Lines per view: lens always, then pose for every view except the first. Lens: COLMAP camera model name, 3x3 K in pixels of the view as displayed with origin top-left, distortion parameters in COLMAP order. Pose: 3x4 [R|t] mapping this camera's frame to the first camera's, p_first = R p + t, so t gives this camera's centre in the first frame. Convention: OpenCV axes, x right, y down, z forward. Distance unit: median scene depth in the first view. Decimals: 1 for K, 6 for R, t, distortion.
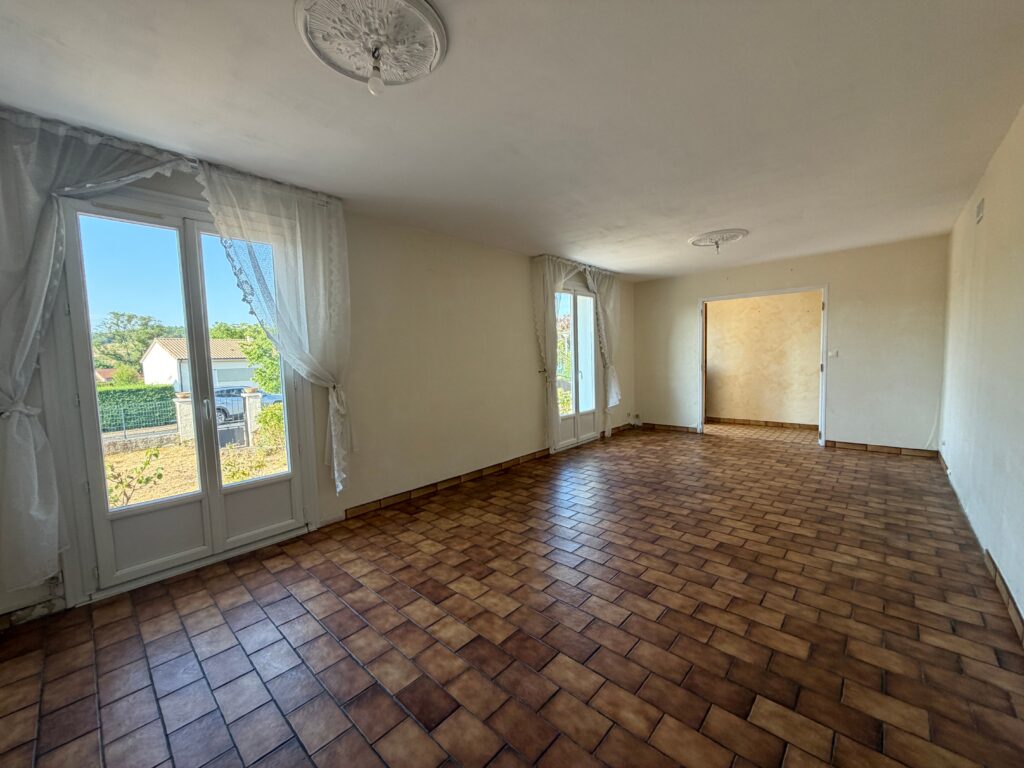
lens RADIAL K [[407.0, 0, 508.2], [0, 407.0, 386.2], [0, 0, 1]] dist [-0.000132, 0.000446]
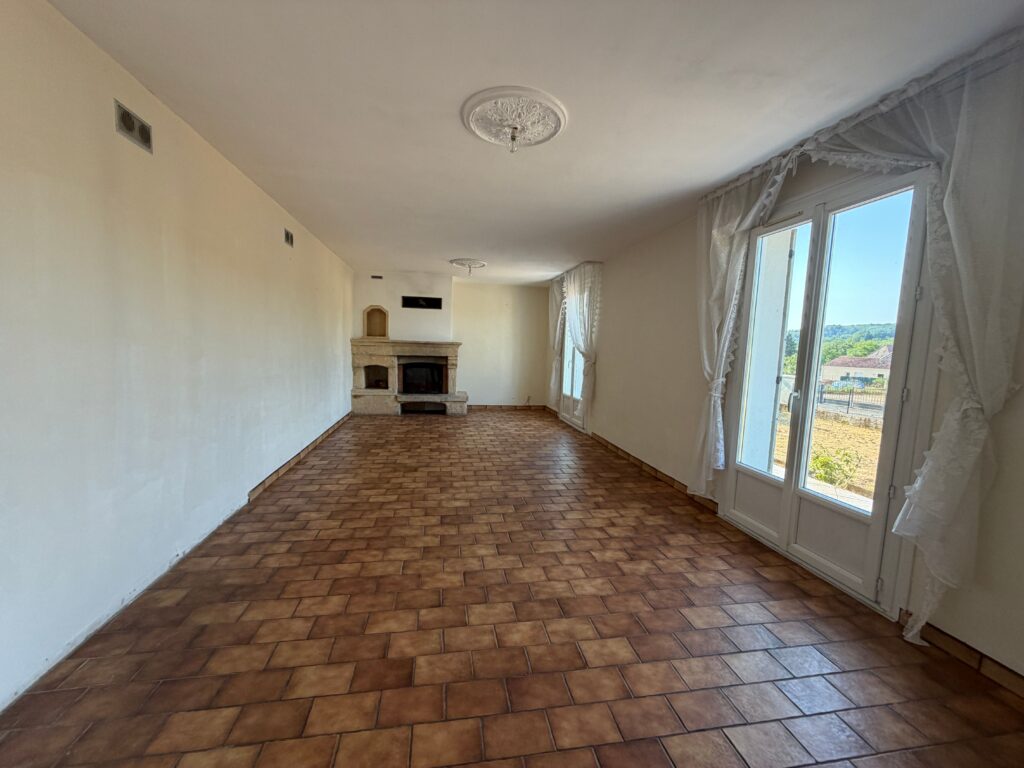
lens RADIAL K [[407.0, 0, 508.2], [0, 407.0, 386.2], [0, 0, 1]] dist [-0.000132, 0.000446]
pose [[-0.604809, 0.086867, -0.791619, 1.363719], [-0.075015, 0.983399, 0.165224, -0.178927], [0.792830, 0.159312, -0.588252, 1.936985]]
